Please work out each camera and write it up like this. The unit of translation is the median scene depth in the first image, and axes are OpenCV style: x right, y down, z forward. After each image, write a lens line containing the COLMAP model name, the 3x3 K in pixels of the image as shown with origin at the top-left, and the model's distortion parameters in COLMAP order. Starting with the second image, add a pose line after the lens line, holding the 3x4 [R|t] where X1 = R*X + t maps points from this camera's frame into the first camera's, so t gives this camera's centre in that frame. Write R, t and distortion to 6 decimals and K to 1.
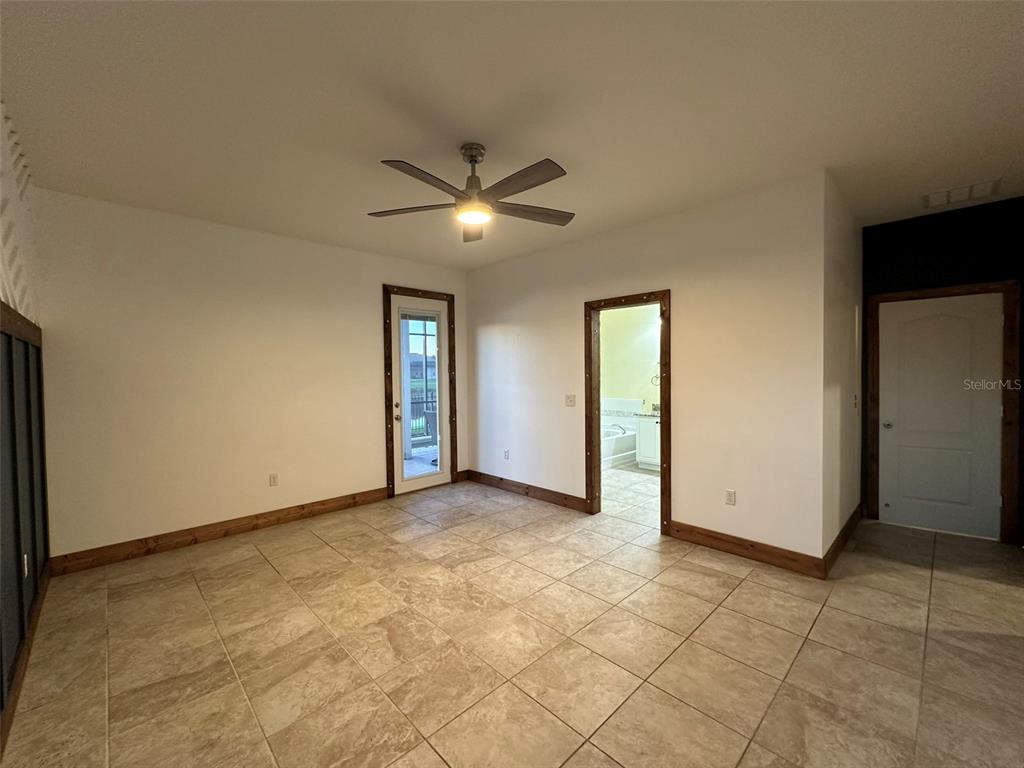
lens RADIAL K [[412.3, 0, 515.6], [0, 412.3, 384.8], [0, 0, 1]] dist [-0.005153, 0.001008]
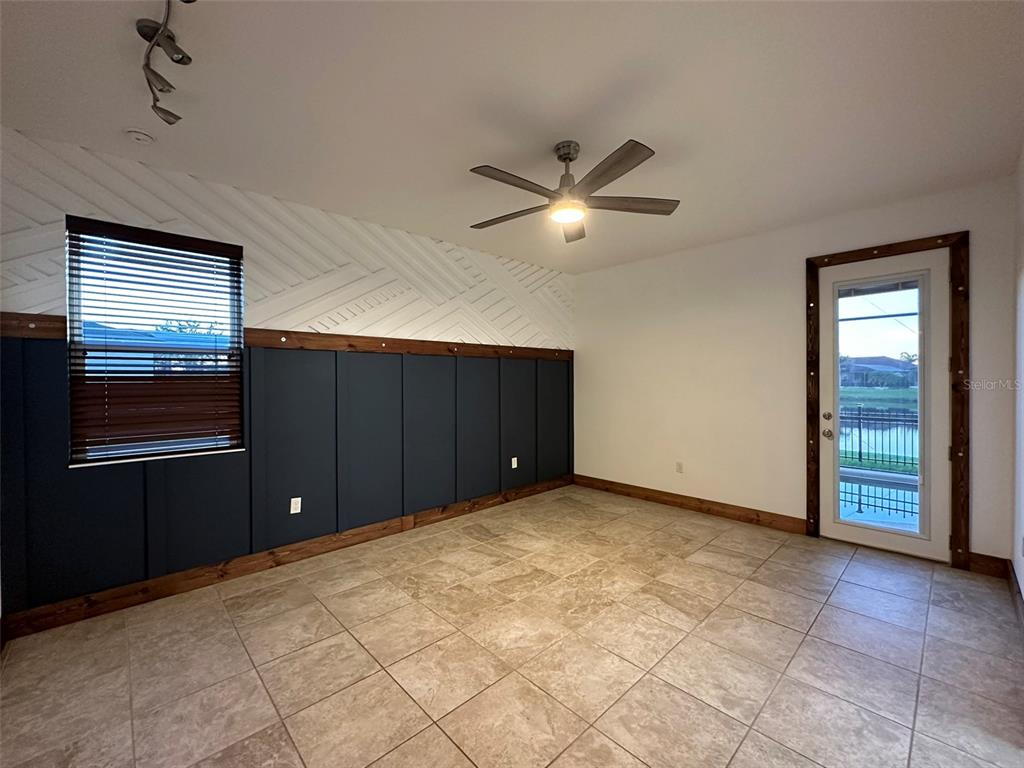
lens RADIAL K [[412.3, 0, 514.7], [0, 412.3, 382.6], [0, 0, 1]] dist [-0.005153, 0.001008]
pose [[0.013169, 0.018442, -0.999743, 0.702003], [-0.023422, 0.999561, 0.018131, -0.017850], [0.999639, 0.023177, 0.013595, 0.676085]]
